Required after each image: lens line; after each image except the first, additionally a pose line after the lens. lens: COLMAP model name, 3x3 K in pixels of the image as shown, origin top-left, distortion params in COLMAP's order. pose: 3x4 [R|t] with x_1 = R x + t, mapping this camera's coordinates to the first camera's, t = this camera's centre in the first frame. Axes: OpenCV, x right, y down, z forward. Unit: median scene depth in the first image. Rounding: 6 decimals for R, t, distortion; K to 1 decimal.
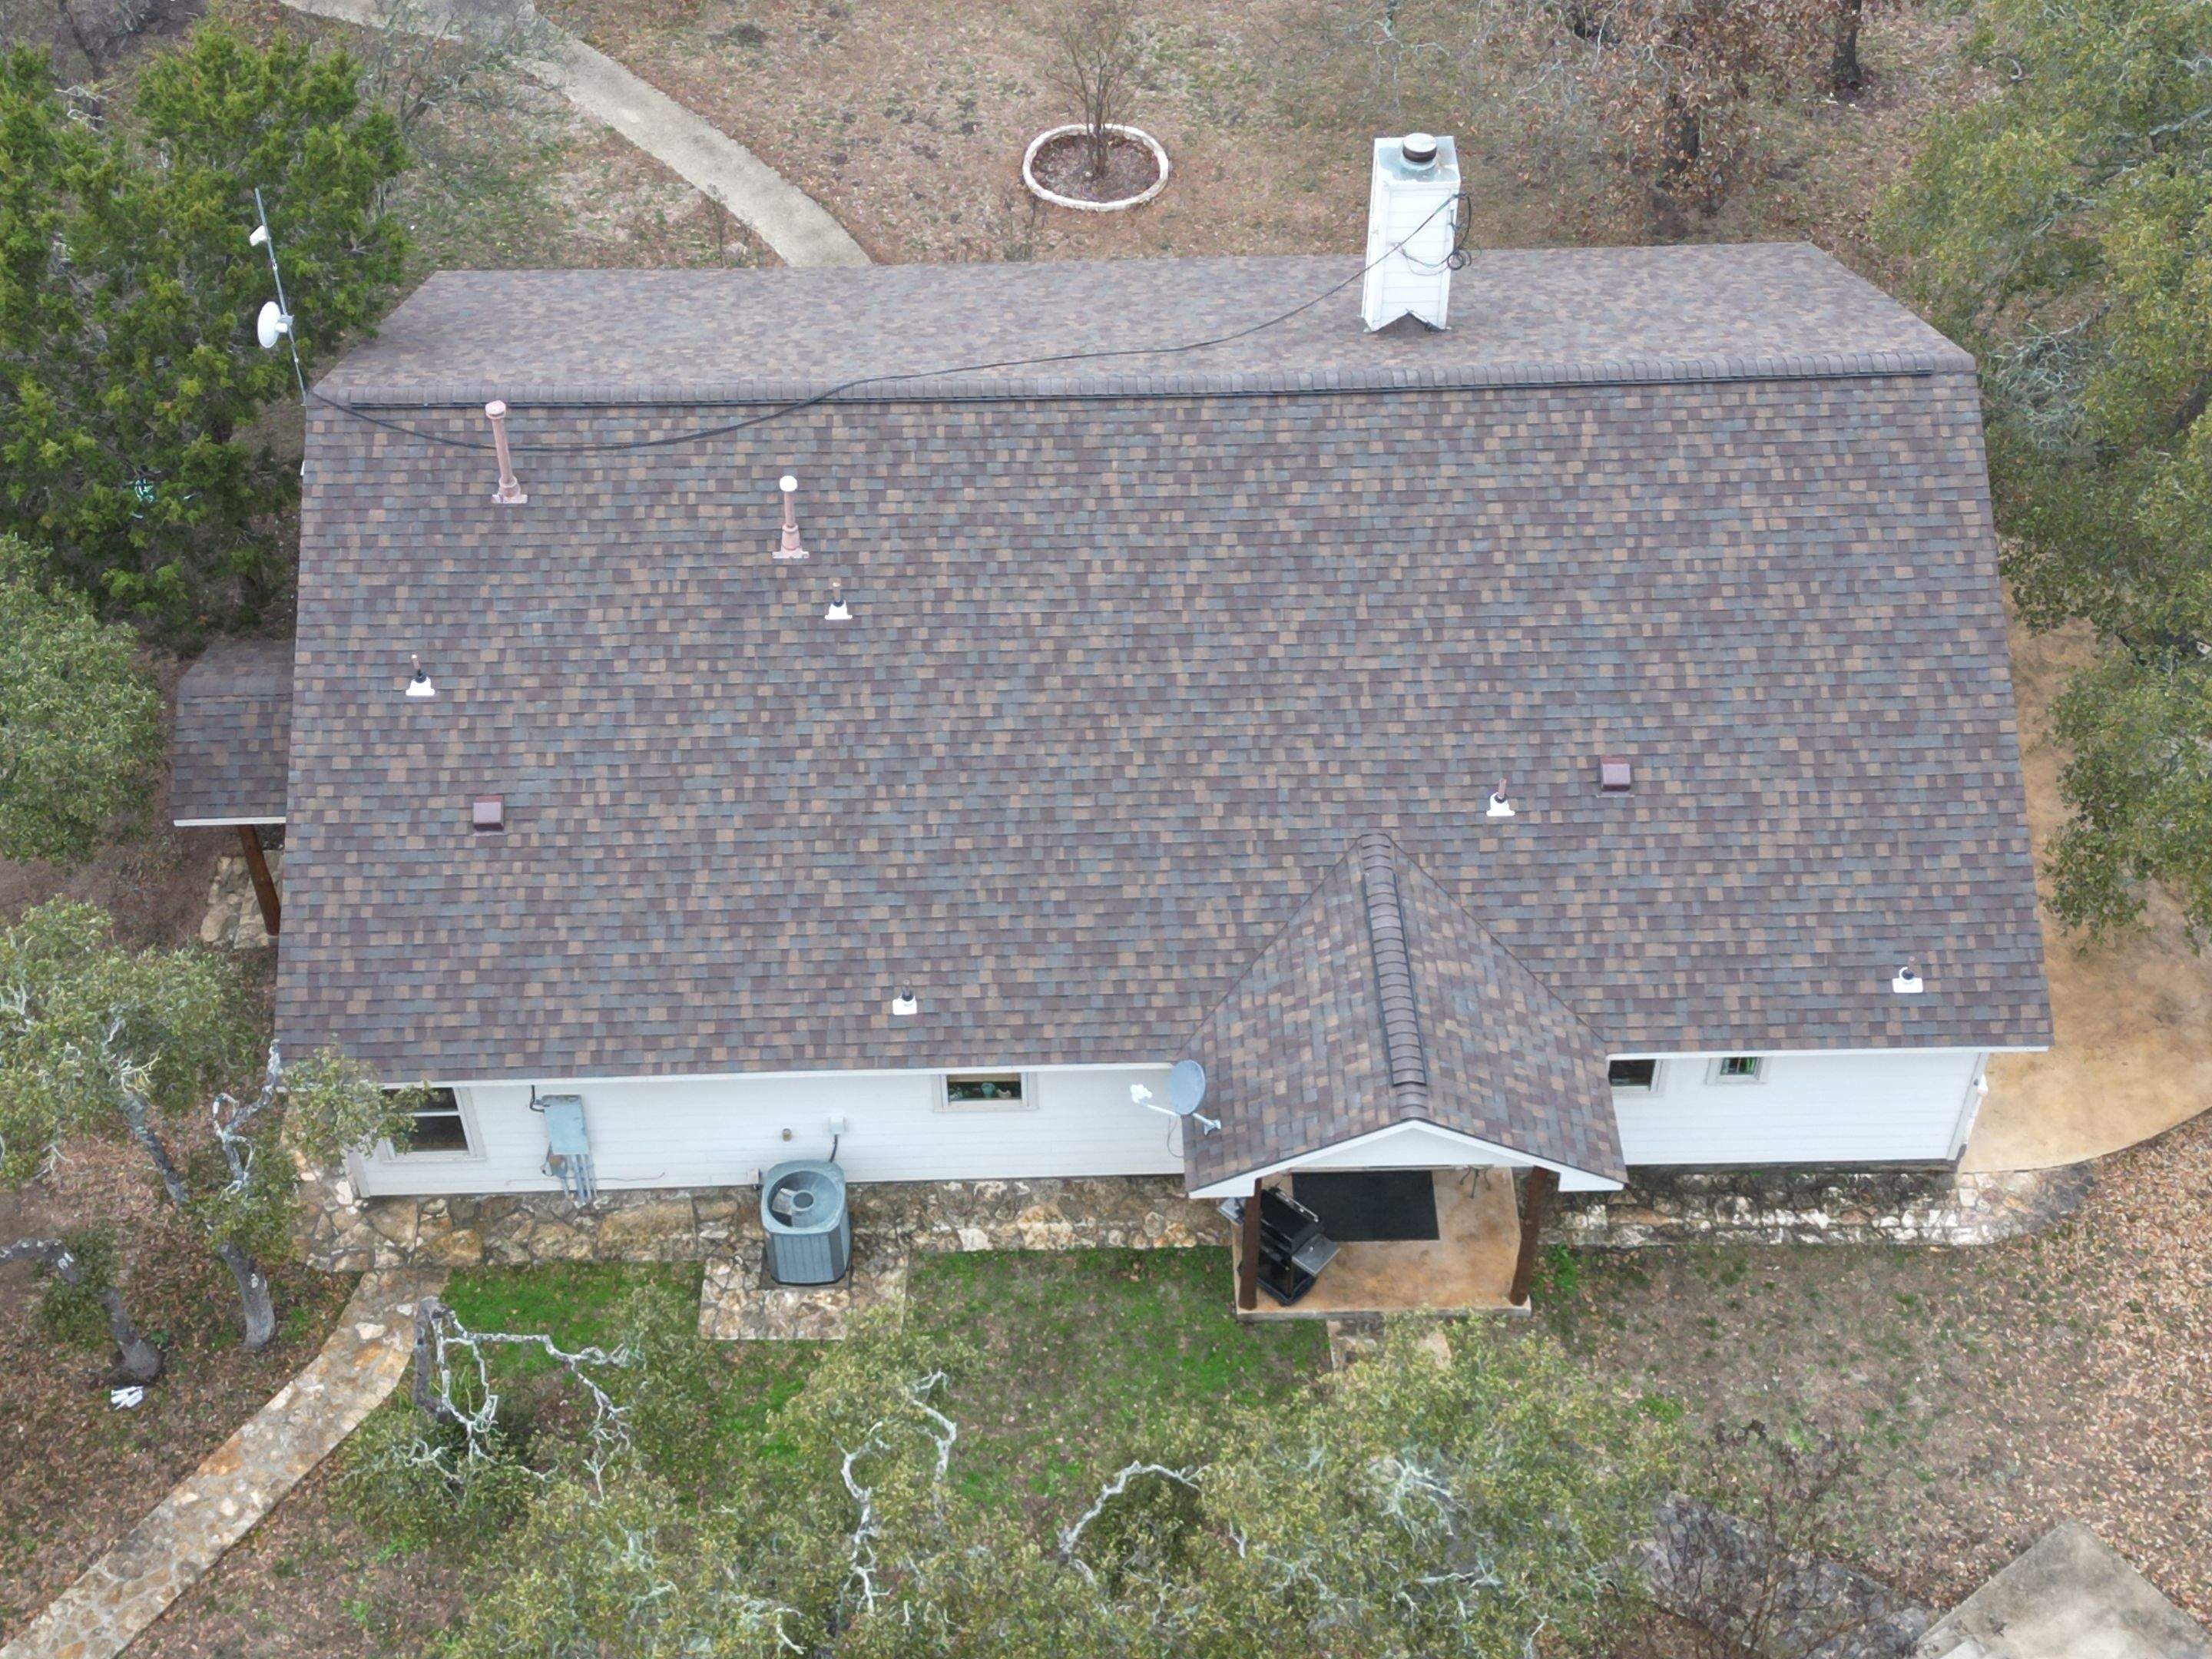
lens RADIAL K [[3064.3, 0, 1097.9], [0, 3064.3, 852.7], [0, 0, 1]] dist [0.108695, 0.000000]
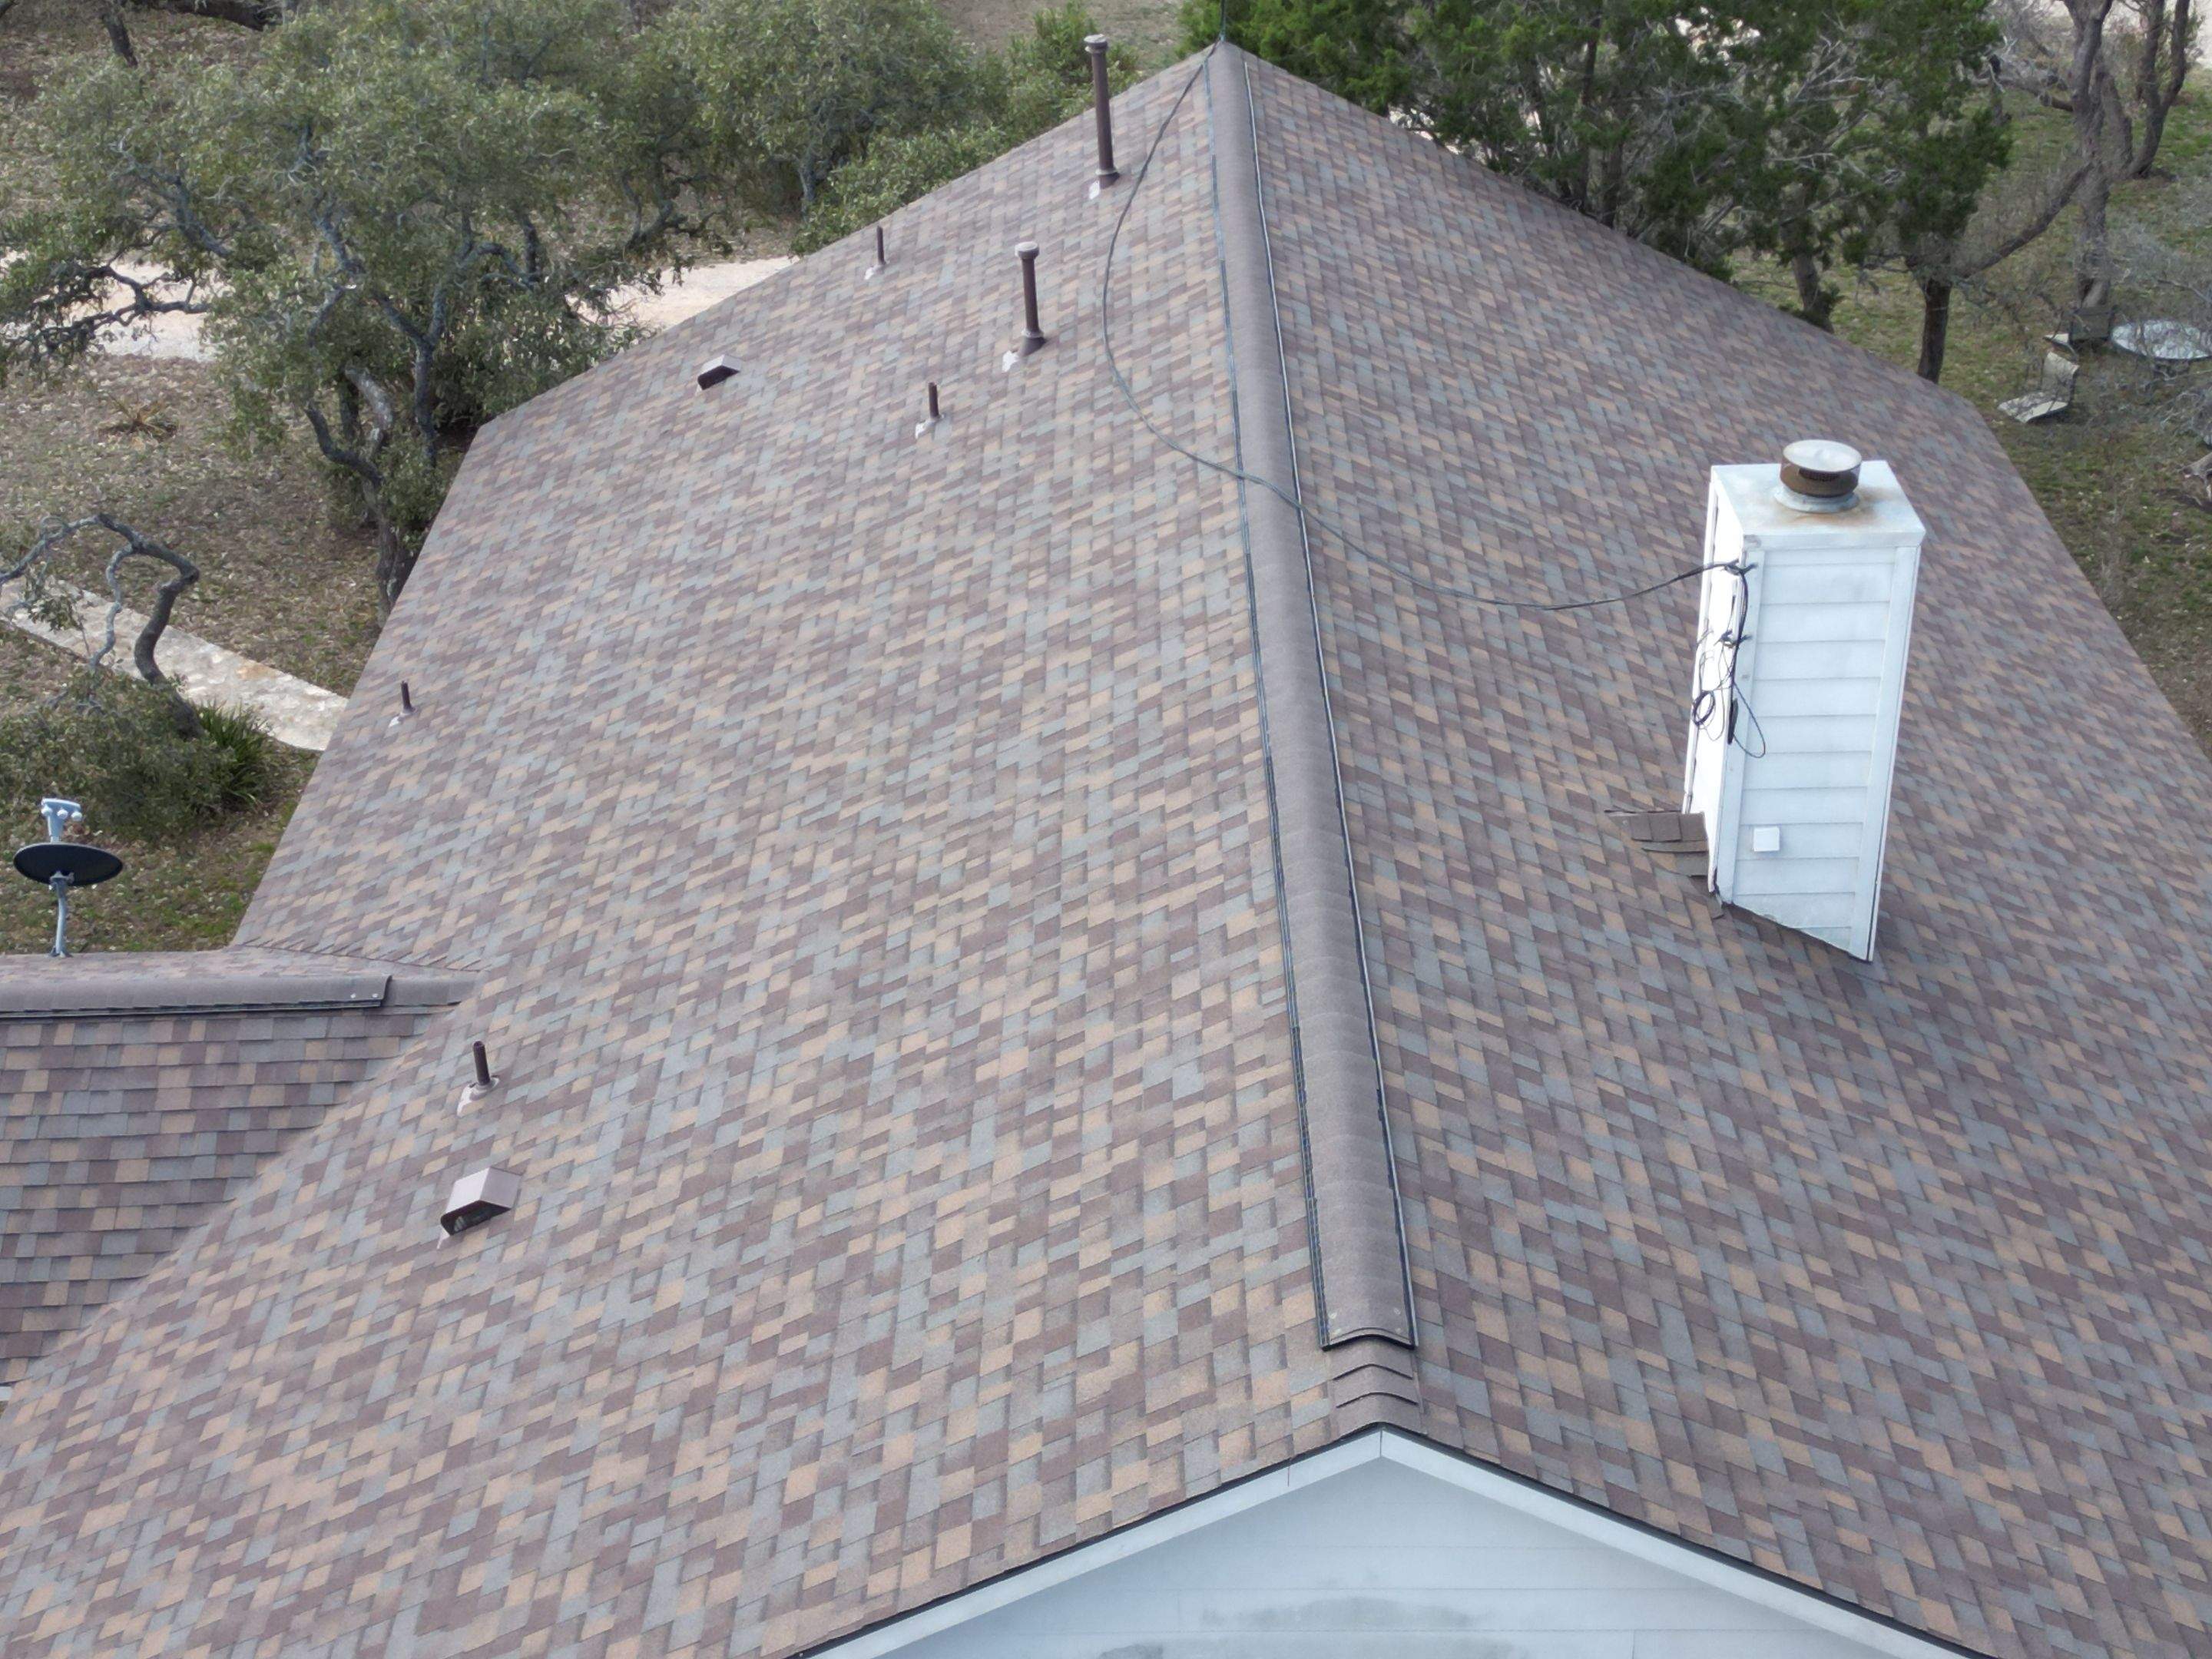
lens RADIAL K [[3064.3, 0, 1094.3], [0, 3064.3, 846.1], [0, 0, 1]] dist [0.108695, 0.000000]
pose [[-0.028375, 0.501770, -0.864536, 0.543364], [-0.721566, 0.588255, 0.365101, -0.297268], [0.691764, 0.634179, 0.345368, 0.850293]]
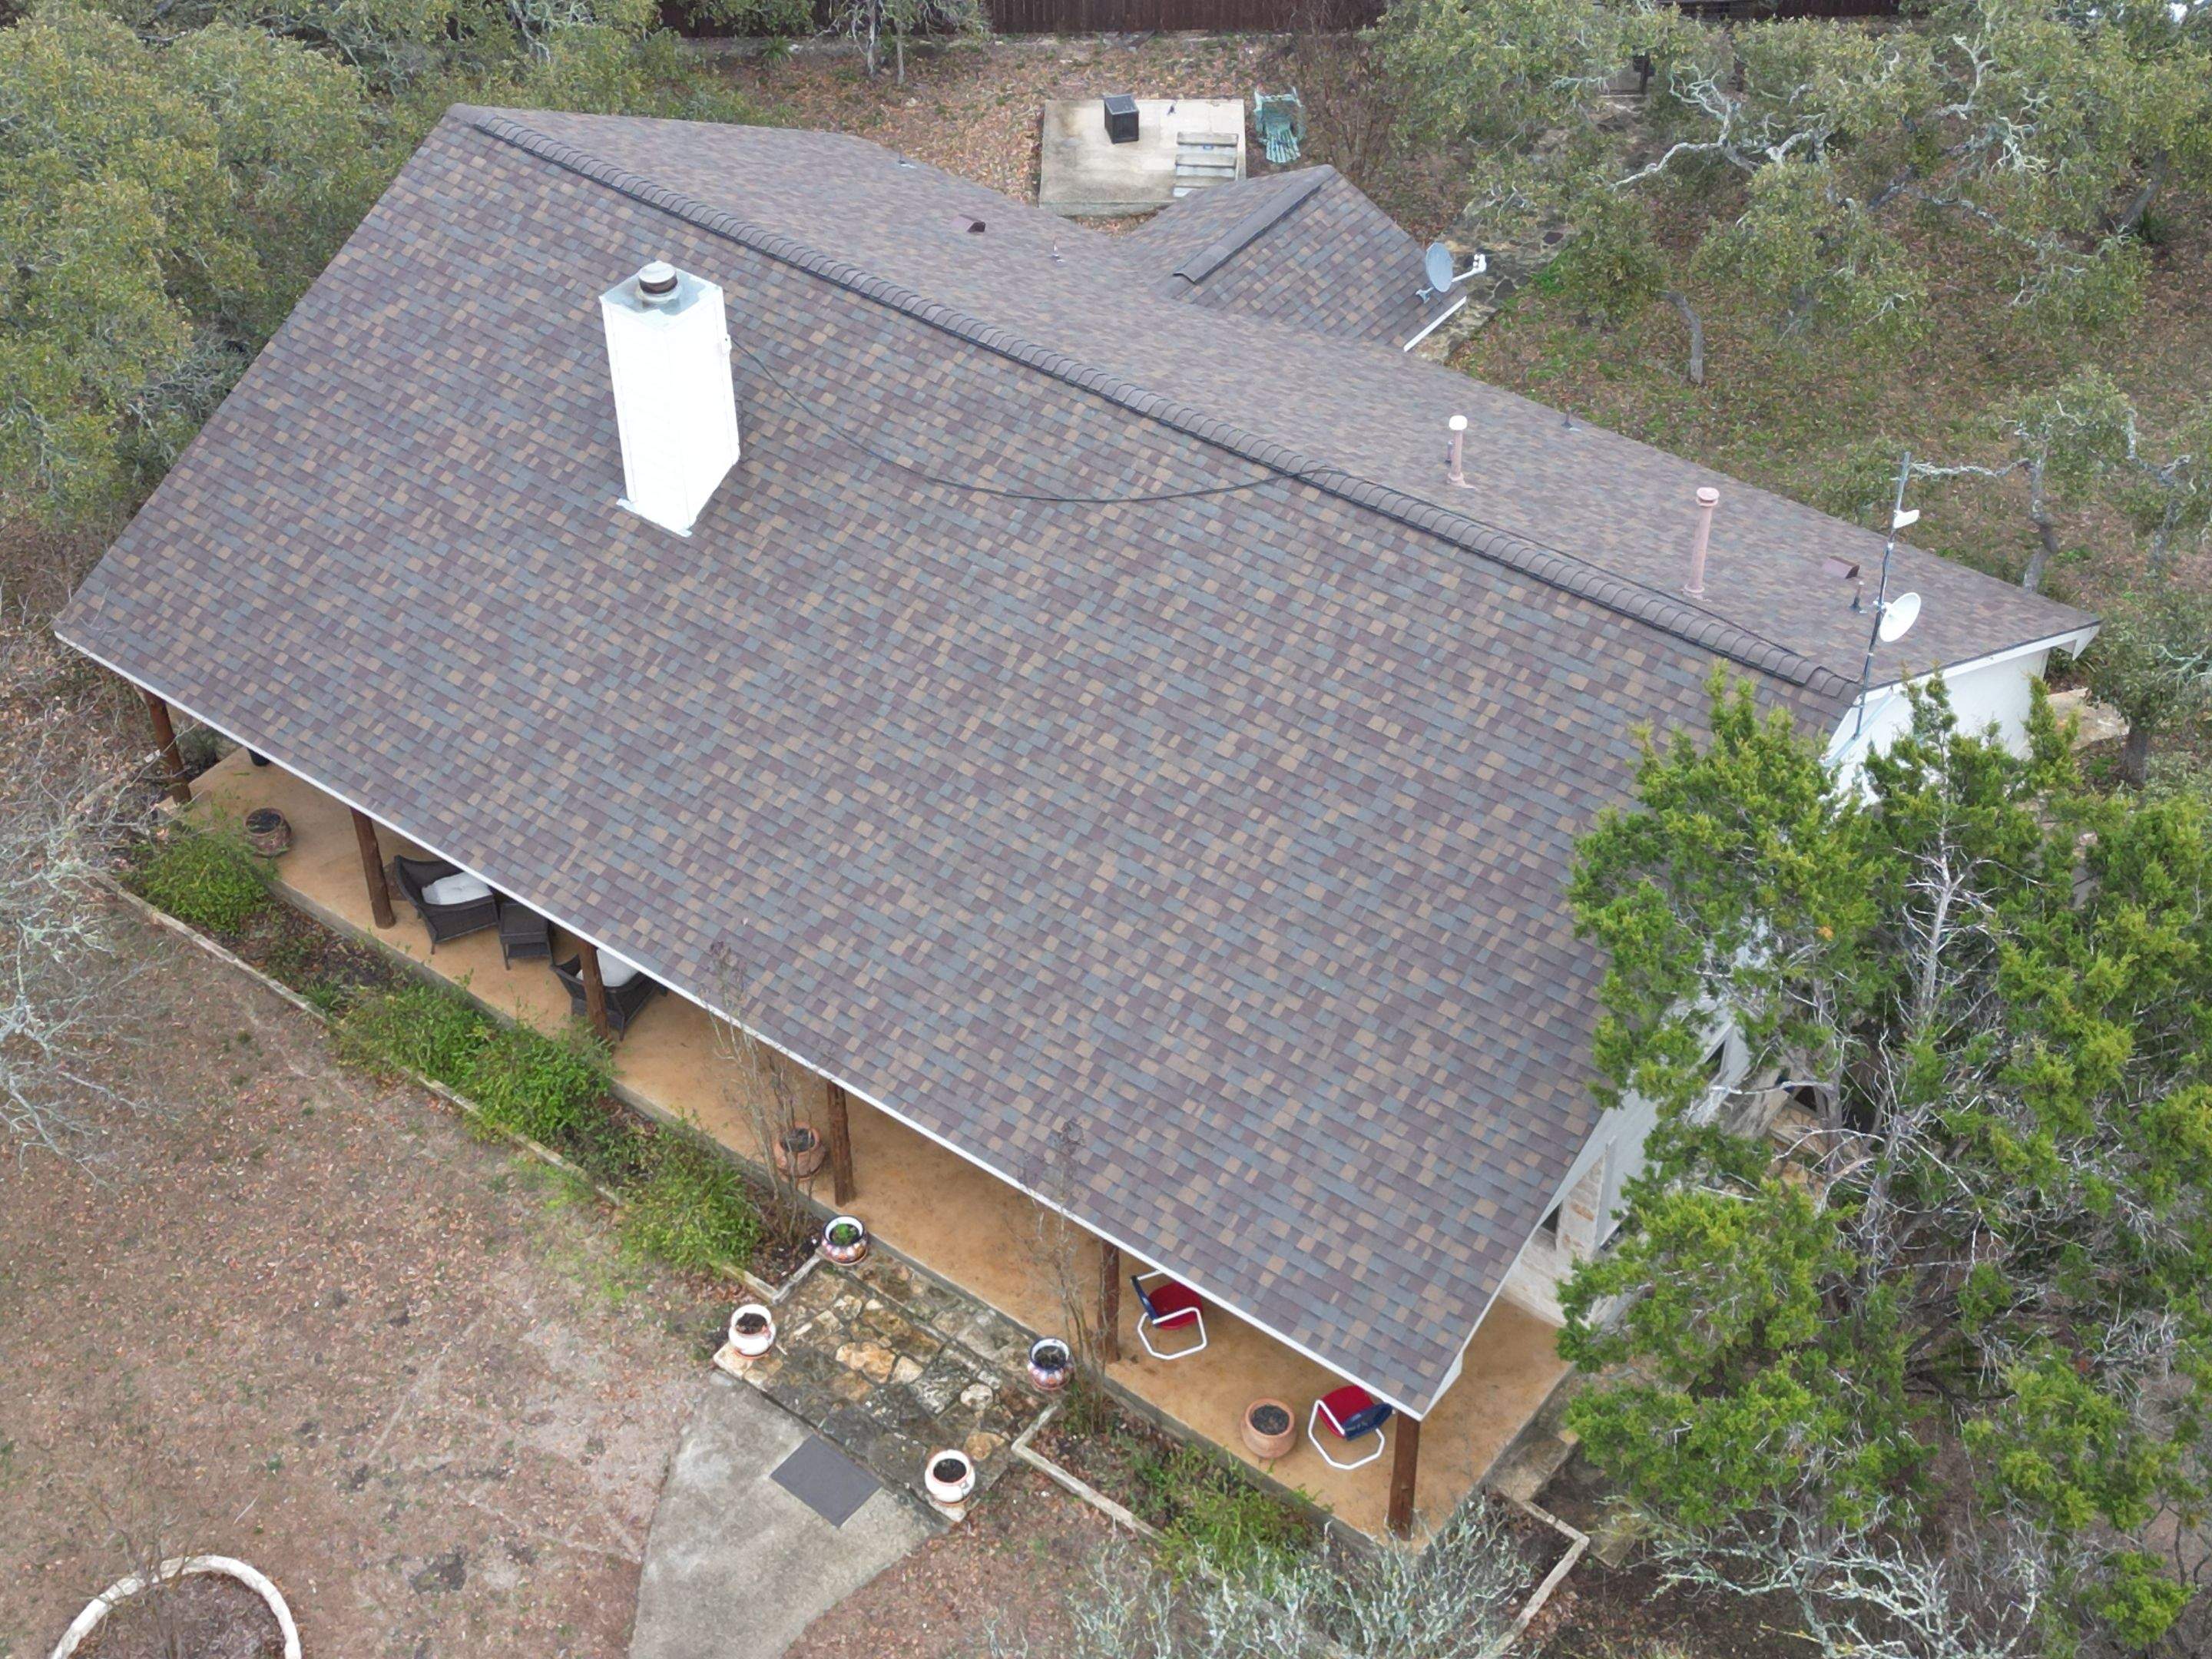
lens RADIAL K [[3064.3, 0, 1105.7], [0, 3064.3, 841.9], [0, 0, 1]] dist [0.108695, 0.000000]
pose [[-0.780057, -0.405974, 0.476126, -0.517448], [0.470636, 0.120755, 0.874025, -0.980378], [-0.412326, 0.905871, 0.096870, 1.058964]]
